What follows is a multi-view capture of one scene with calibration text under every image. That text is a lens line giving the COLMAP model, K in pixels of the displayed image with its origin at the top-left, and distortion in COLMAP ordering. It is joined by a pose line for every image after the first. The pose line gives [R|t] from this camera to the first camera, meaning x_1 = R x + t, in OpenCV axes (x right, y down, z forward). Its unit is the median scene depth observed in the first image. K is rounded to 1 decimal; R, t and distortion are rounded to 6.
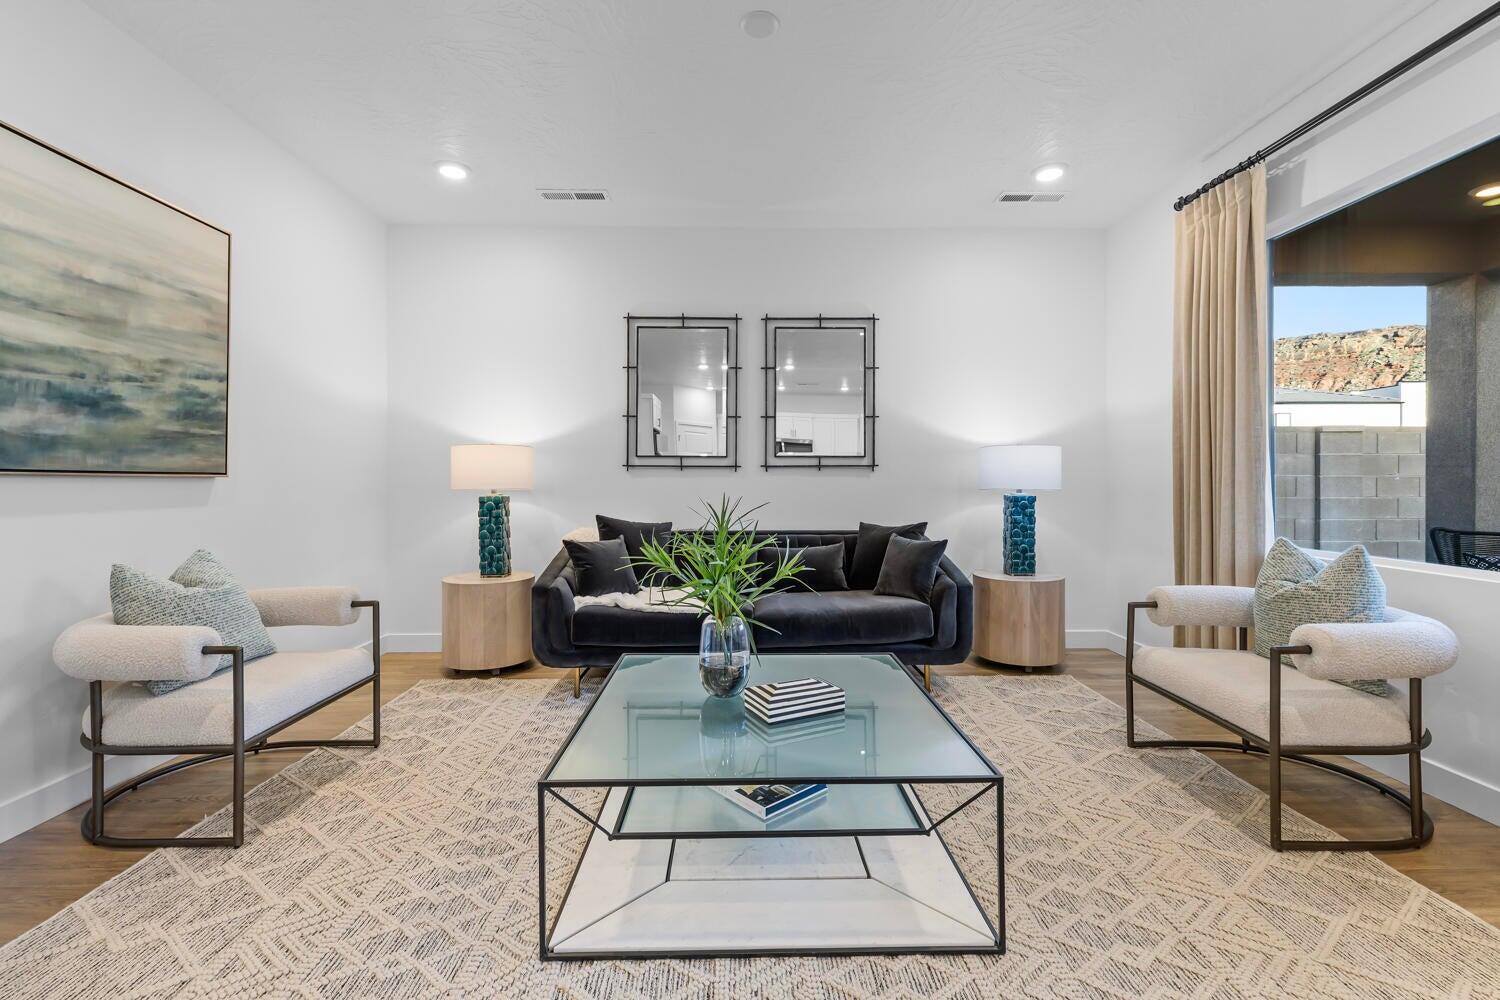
lens RADIAL K [[635.9, 0, 748.8], [0, 635.9, 485.6], [0, 0, 1]] dist [-0.000838, 0.000088]
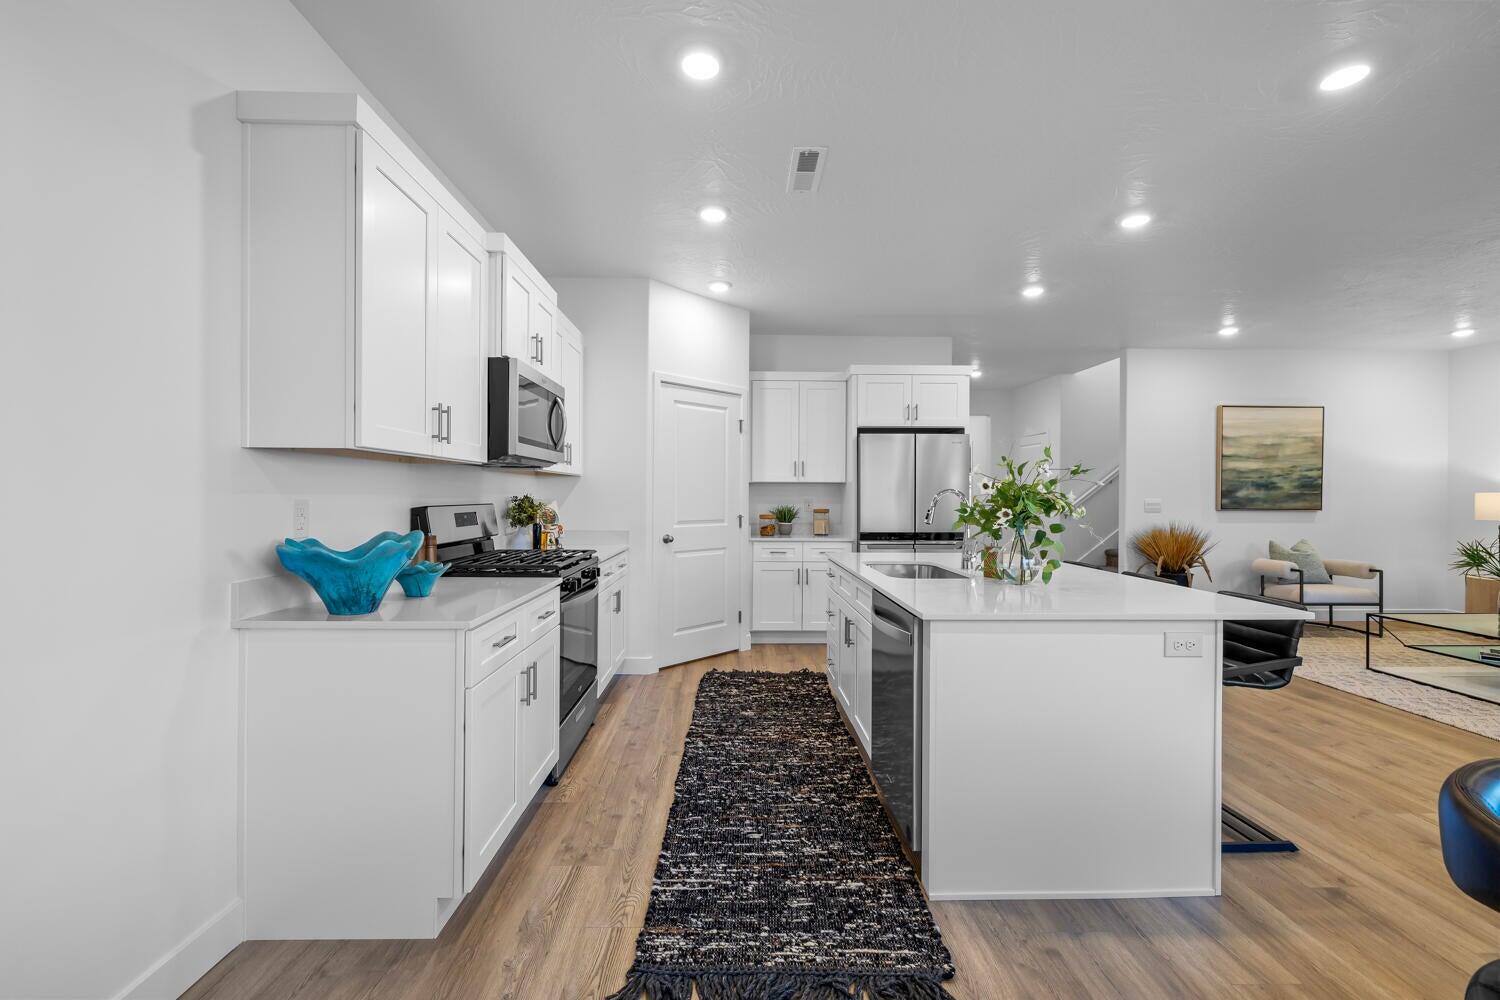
lens RADIAL K [[635.9, 0, 748.8], [0, 635.9, 485.6], [0, 0, 1]] dist [-0.000838, 0.000088]
pose [[0.005484, -0.011446, -0.999919, 1.580528], [-0.015464, 0.999814, -0.011530, -0.049525], [0.999865, 0.015526, 0.005306, -1.176802]]
